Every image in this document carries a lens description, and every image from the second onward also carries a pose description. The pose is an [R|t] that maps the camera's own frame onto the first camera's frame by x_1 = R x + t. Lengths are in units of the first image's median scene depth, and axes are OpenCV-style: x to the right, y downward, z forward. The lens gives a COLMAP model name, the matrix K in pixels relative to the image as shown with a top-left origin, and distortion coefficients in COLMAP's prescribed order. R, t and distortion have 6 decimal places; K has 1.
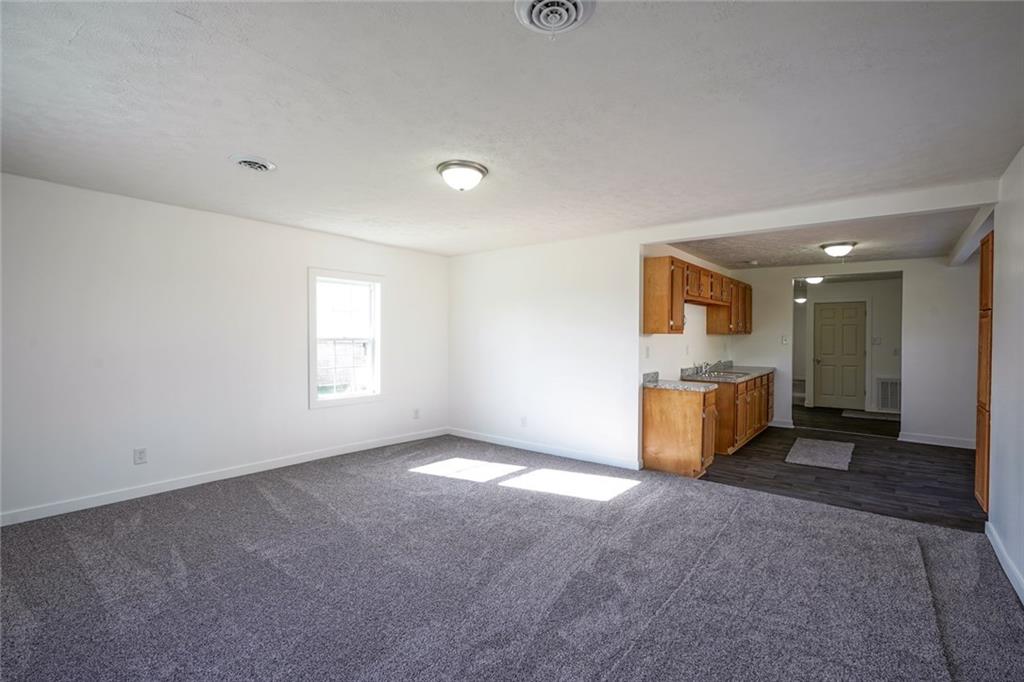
lens RADIAL K [[462.7, 0, 526.2], [0, 462.7, 344.8], [0, 0, 1]] dist [-0.009642, 0.004492]
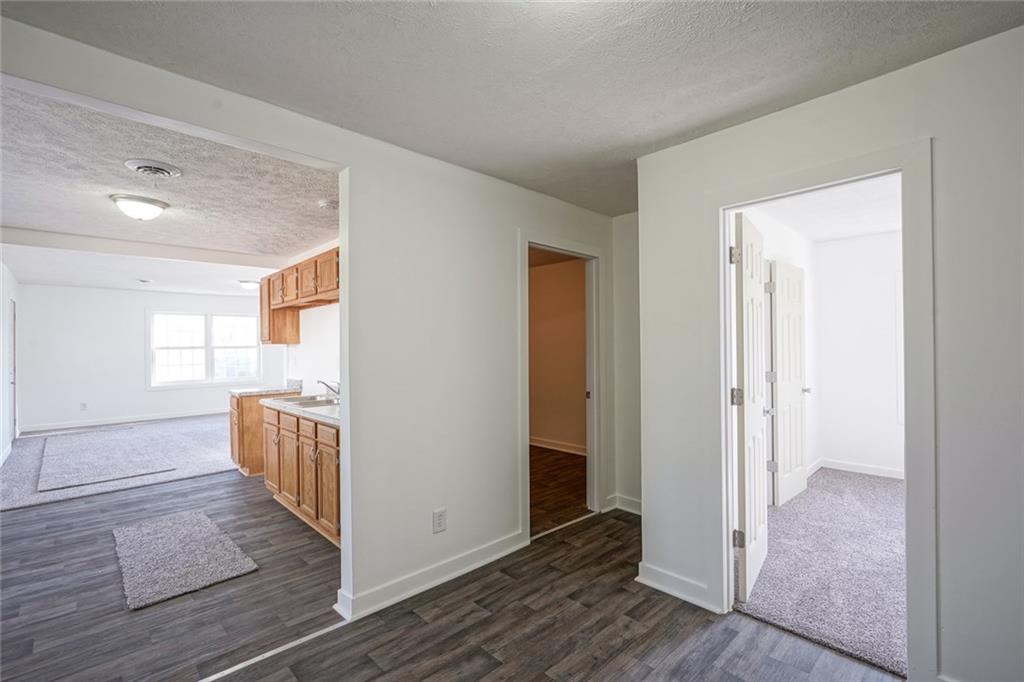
lens RADIAL K [[462.7, 0, 511.2], [0, 462.7, 344.6], [0, 0, 1]] dist [-0.009642, 0.004492]
pose [[-0.157013, -0.004275, -0.987587, 1.424652], [-0.000729, 0.999991, -0.004213, -0.023556], [0.987596, 0.000059, -0.157015, 1.876306]]
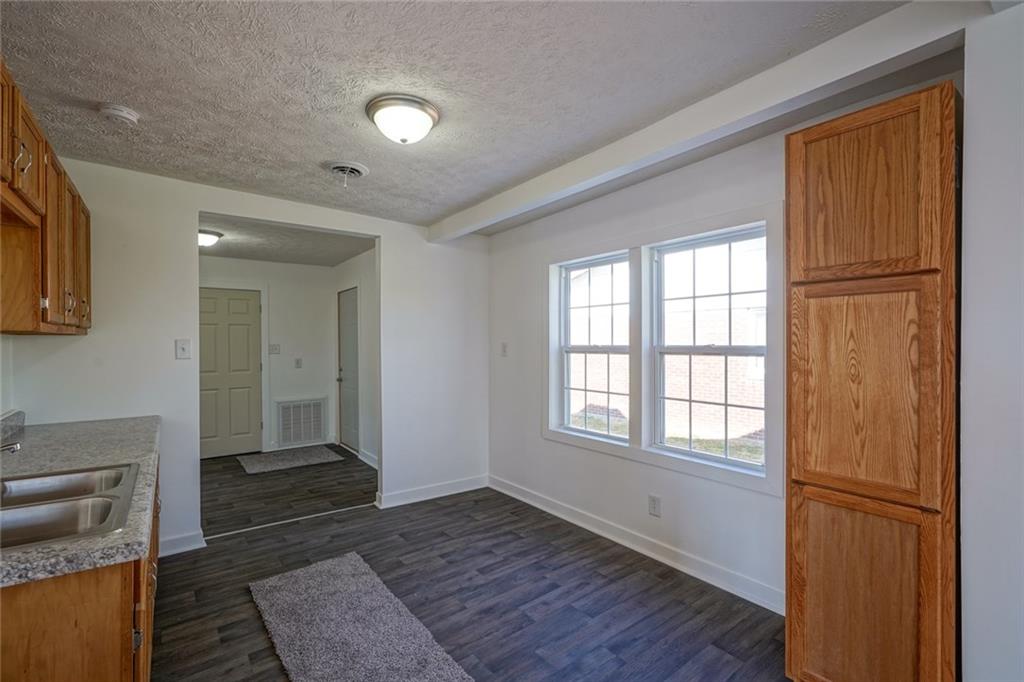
lens RADIAL K [[462.7, 0, 508.1], [0, 462.7, 343.6], [0, 0, 1]] dist [-0.009642, 0.004492]
pose [[0.265136, -0.000529, 0.964211, 0.351911], [0.012740, 0.999914, -0.002955, -0.018962], [-0.964127, 0.013068, 0.265120, 0.937520]]
